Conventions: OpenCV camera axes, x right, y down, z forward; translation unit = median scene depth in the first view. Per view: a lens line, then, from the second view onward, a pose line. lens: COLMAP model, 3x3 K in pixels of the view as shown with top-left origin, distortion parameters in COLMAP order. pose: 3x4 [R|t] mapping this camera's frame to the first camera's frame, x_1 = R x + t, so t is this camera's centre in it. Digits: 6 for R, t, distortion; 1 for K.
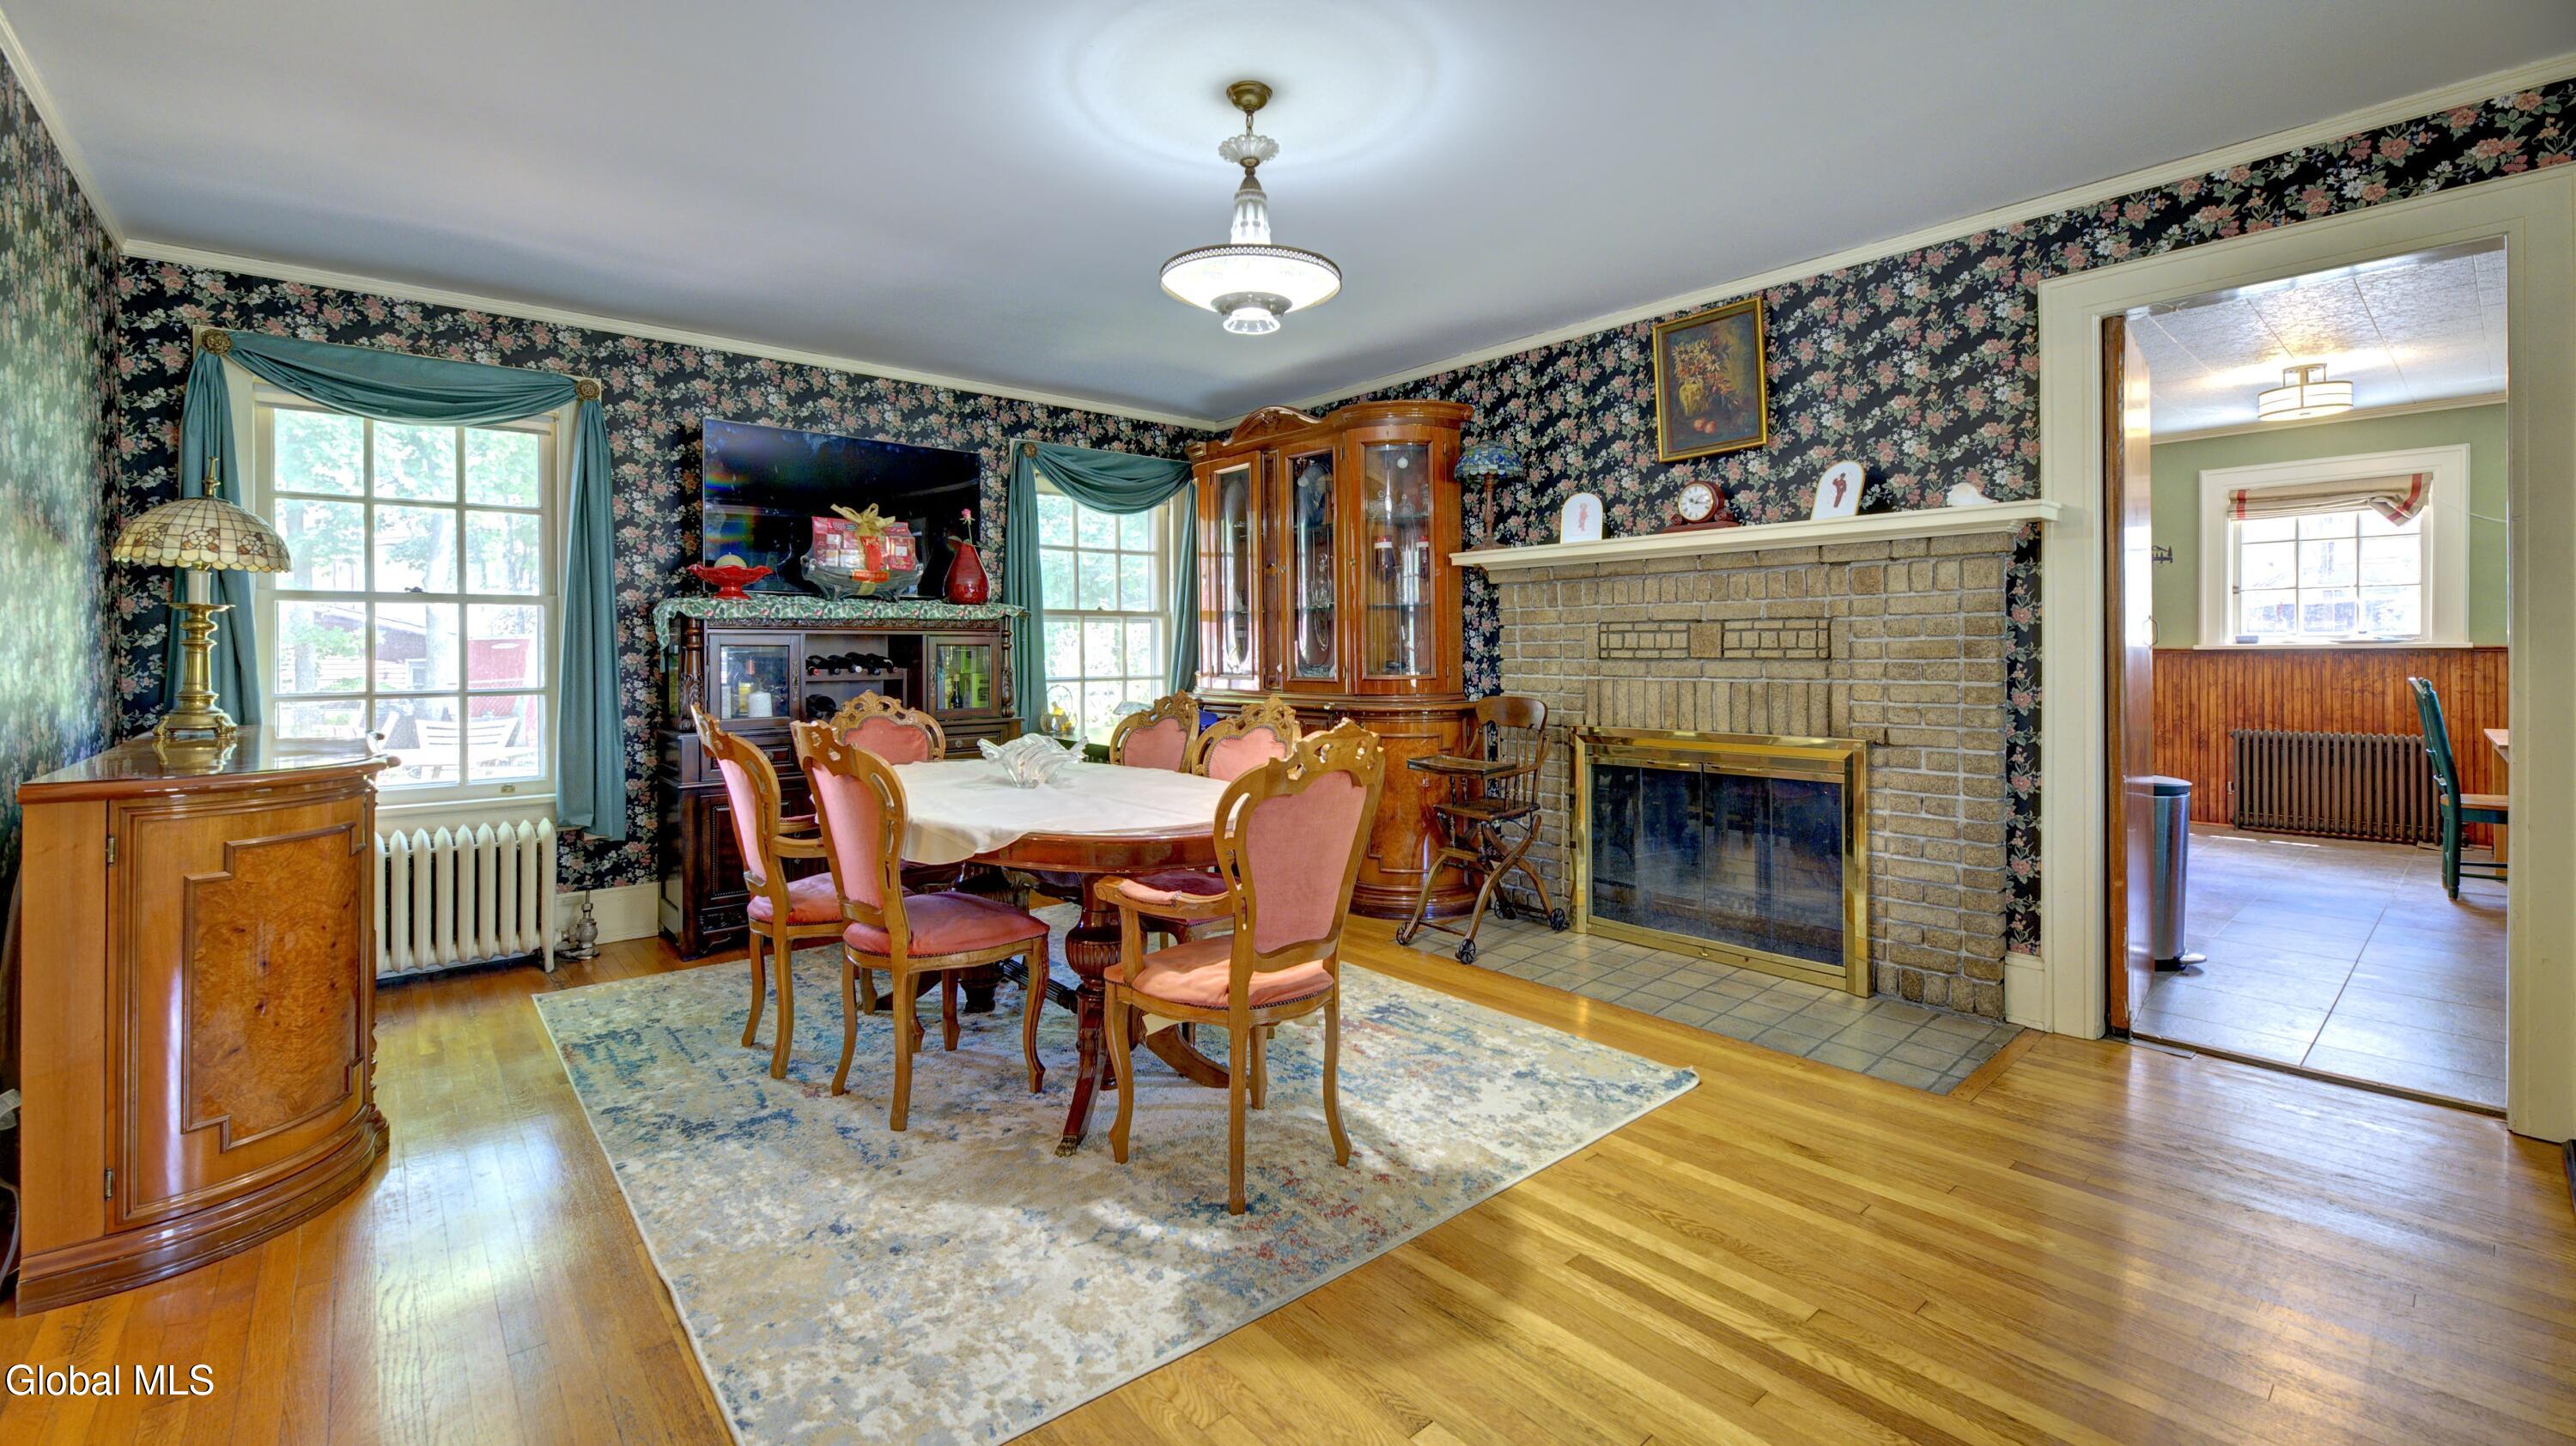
lens RADIAL K [[1107.6, 0, 1304.7], [0, 1107.6, 649.2], [0, 0, 1]] dist [0.001501, 0.000059]
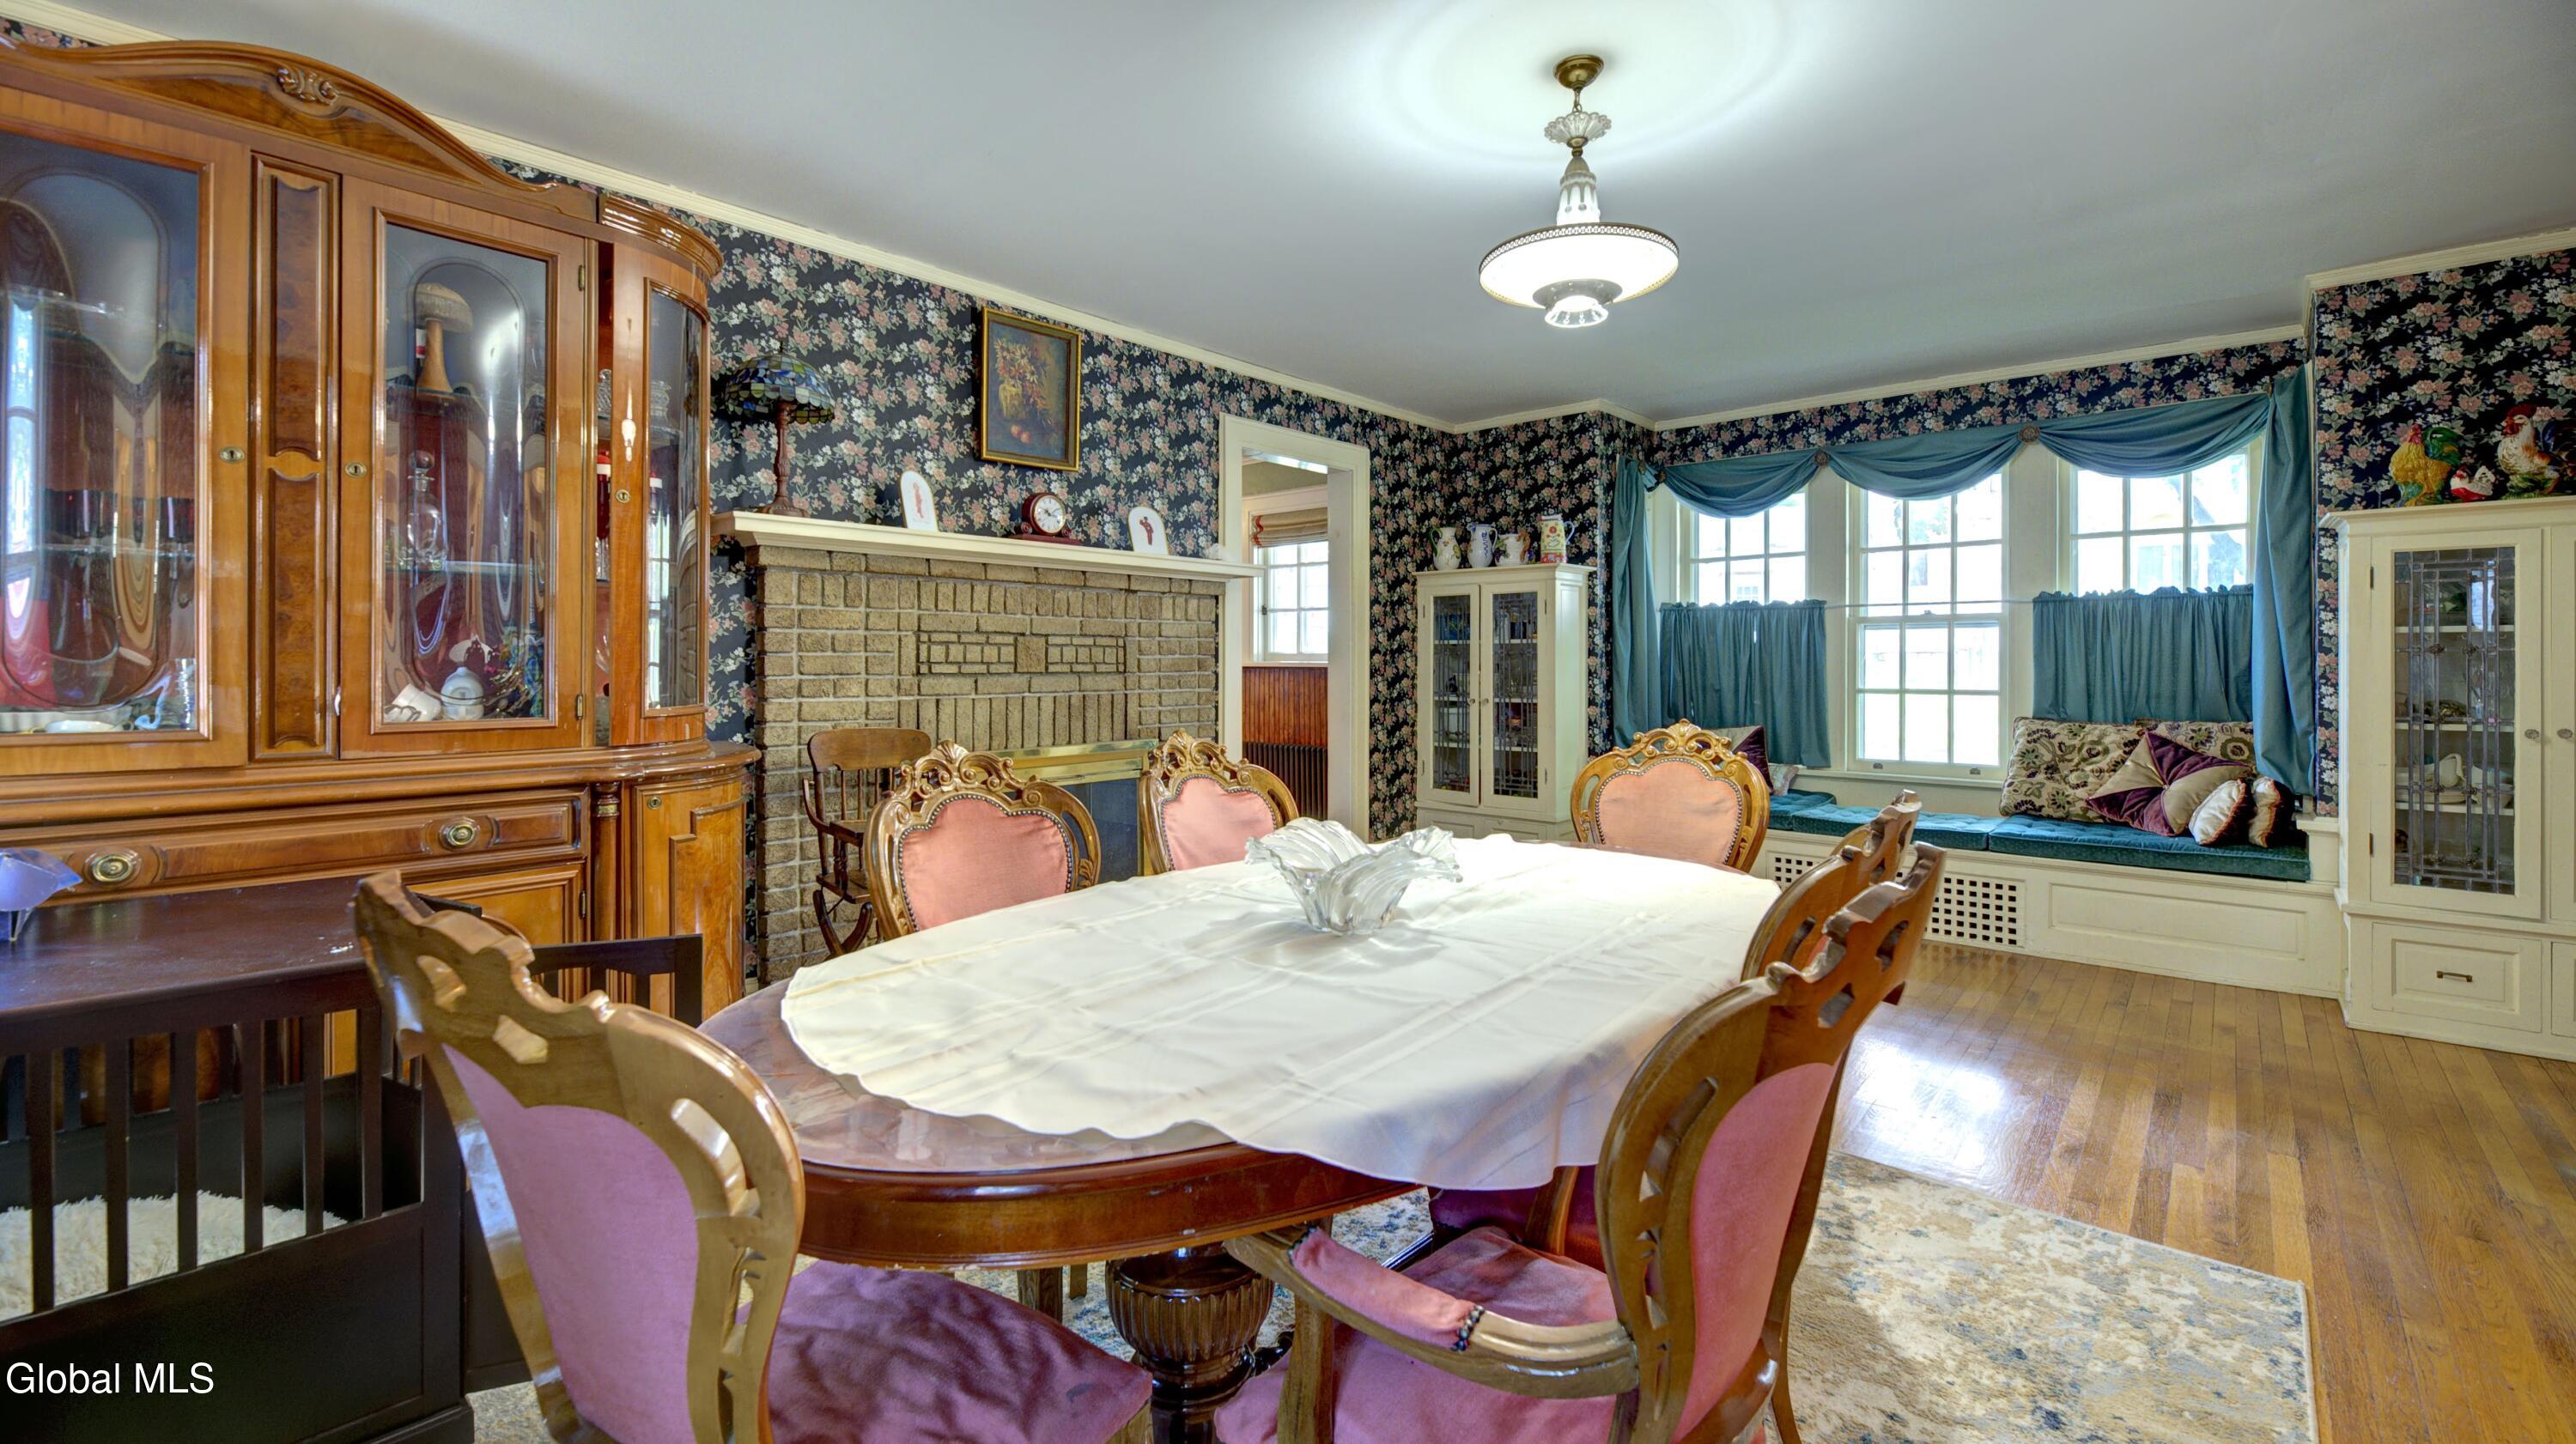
lens RADIAL K [[1056.5, 0, 1289.3], [0, 1056.5, 665.3], [0, 0, 1]] dist [-0.003189, -0.000722]
pose [[-0.131449, 0.001954, 0.991321, -0.625370], [-0.002610, 0.999994, -0.002317, 0.003239], [-0.991319, -0.002892, -0.131443, 0.942795]]
